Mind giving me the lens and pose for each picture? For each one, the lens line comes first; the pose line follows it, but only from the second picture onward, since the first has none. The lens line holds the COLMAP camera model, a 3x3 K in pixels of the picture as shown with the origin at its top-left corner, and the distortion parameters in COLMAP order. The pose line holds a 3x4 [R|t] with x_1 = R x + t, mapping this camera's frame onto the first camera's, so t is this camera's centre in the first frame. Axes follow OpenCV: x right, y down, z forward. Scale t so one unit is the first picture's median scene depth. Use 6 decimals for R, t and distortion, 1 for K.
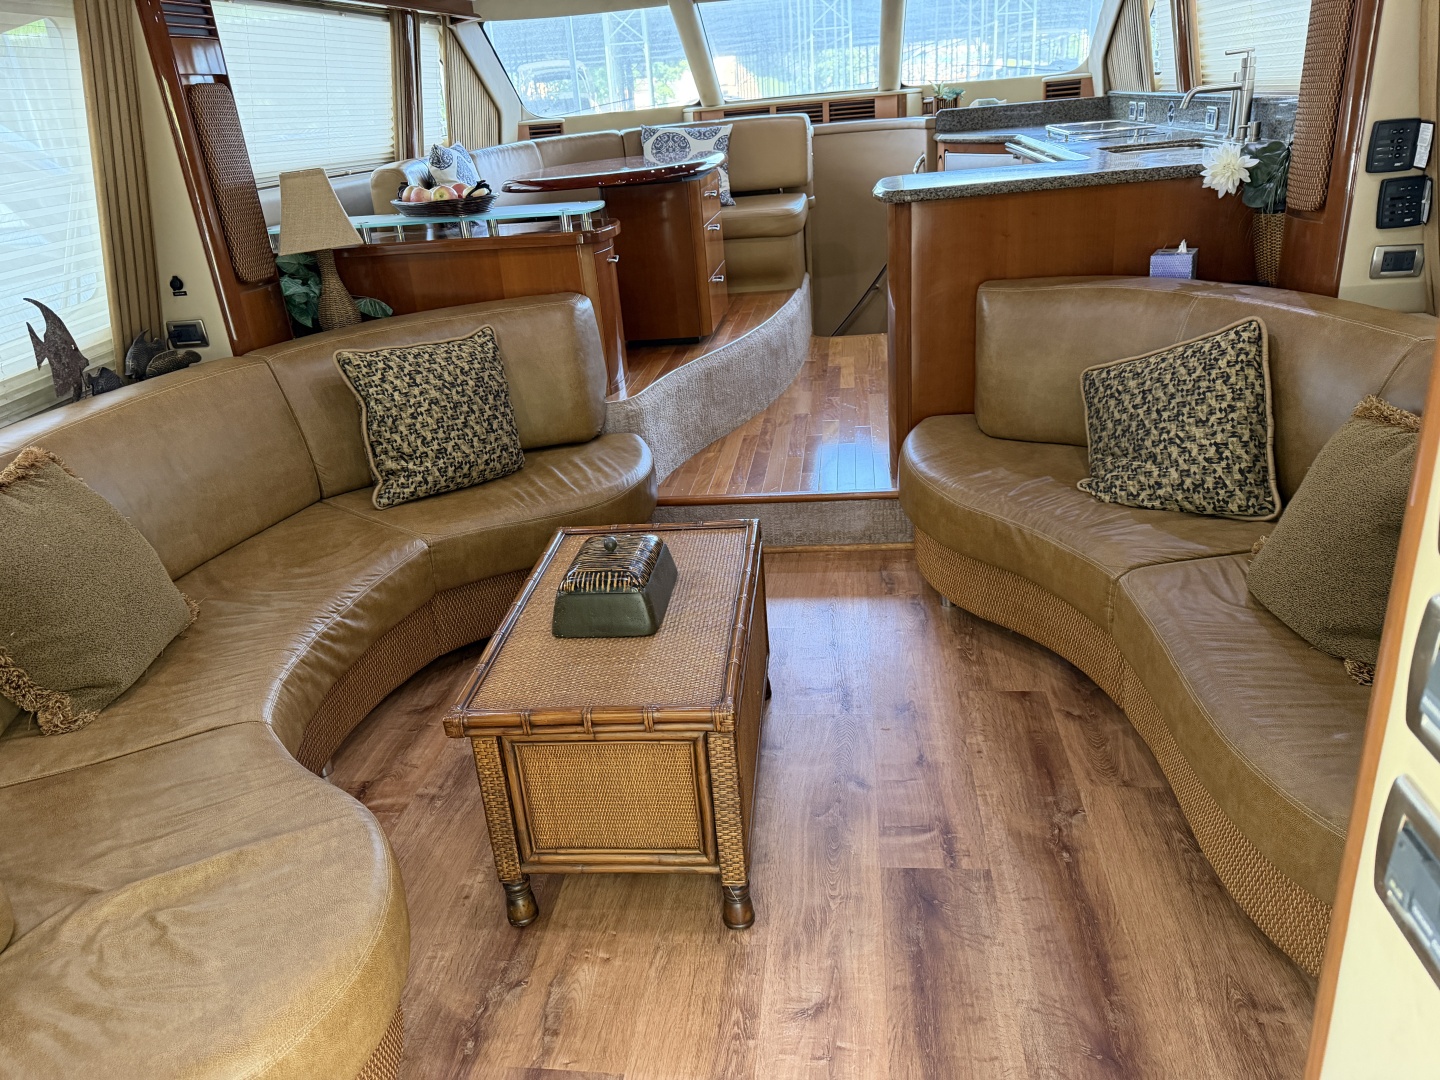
lens RADIAL K [[992.9, 0, 720.0], [0, 992.9, 540.0], [0, 0, 1]] dist [0.100434, -0.085887]
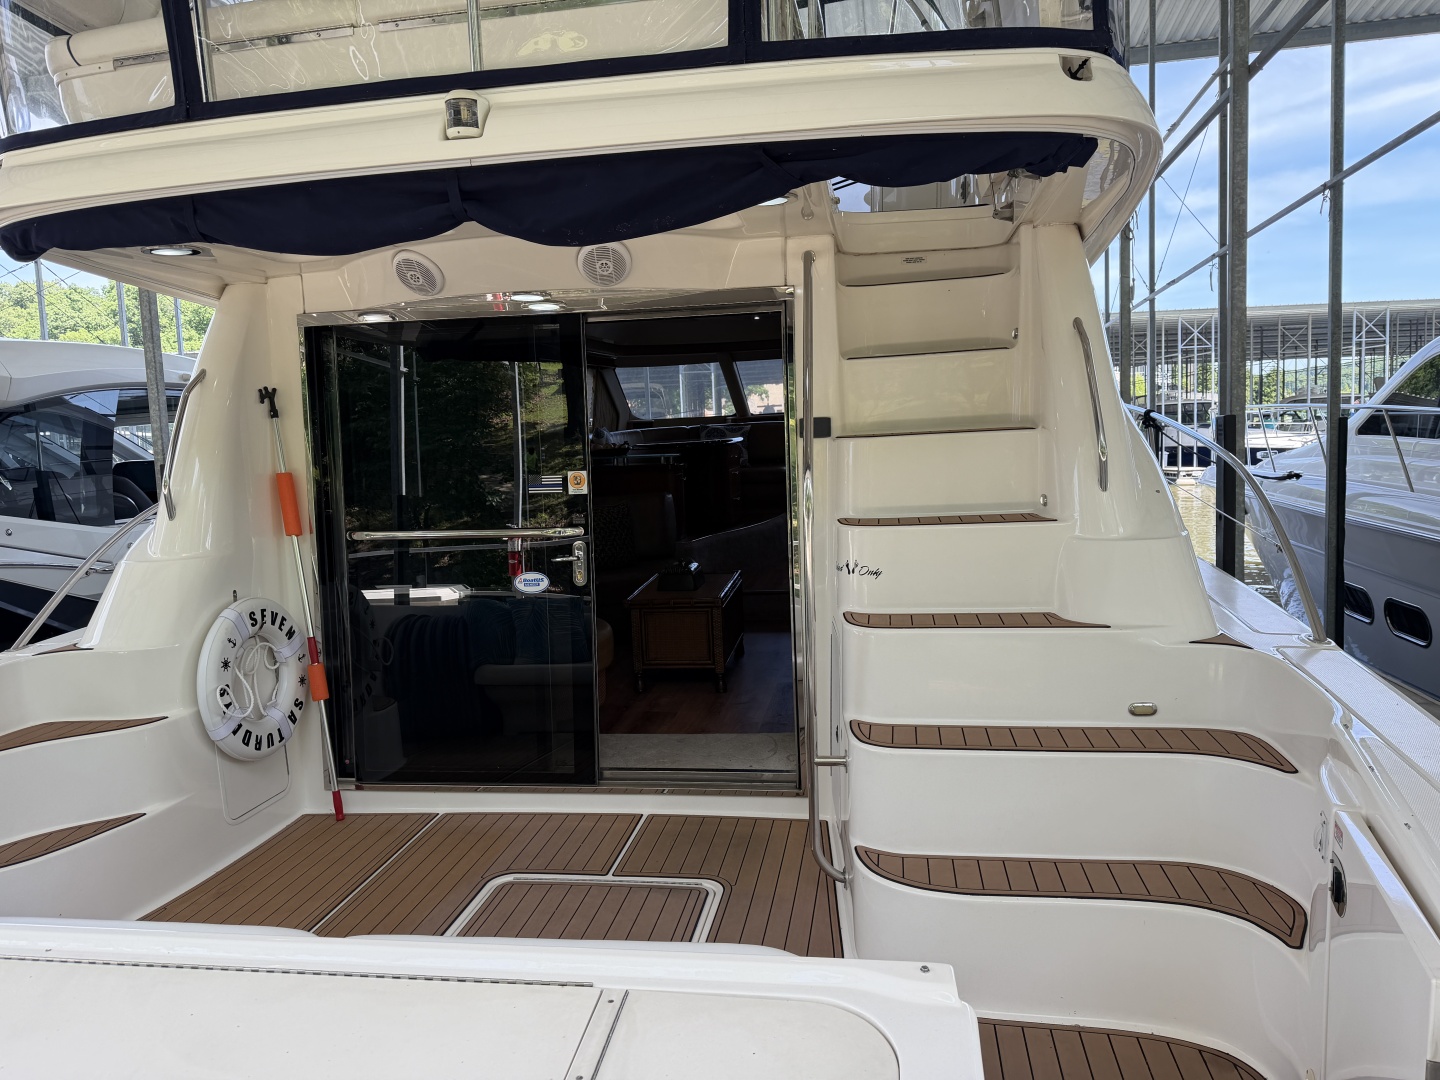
lens RADIAL K [[992.9, 0, 720.0], [0, 992.9, 540.0], [0, 0, 1]] dist [0.100434, -0.085887]
pose [[0.998219, 0.035934, -0.047627, 0.055120], [-0.047928, 0.958385, -0.281426, 0.317190], [0.035532, 0.283208, 0.958400, -0.715006]]
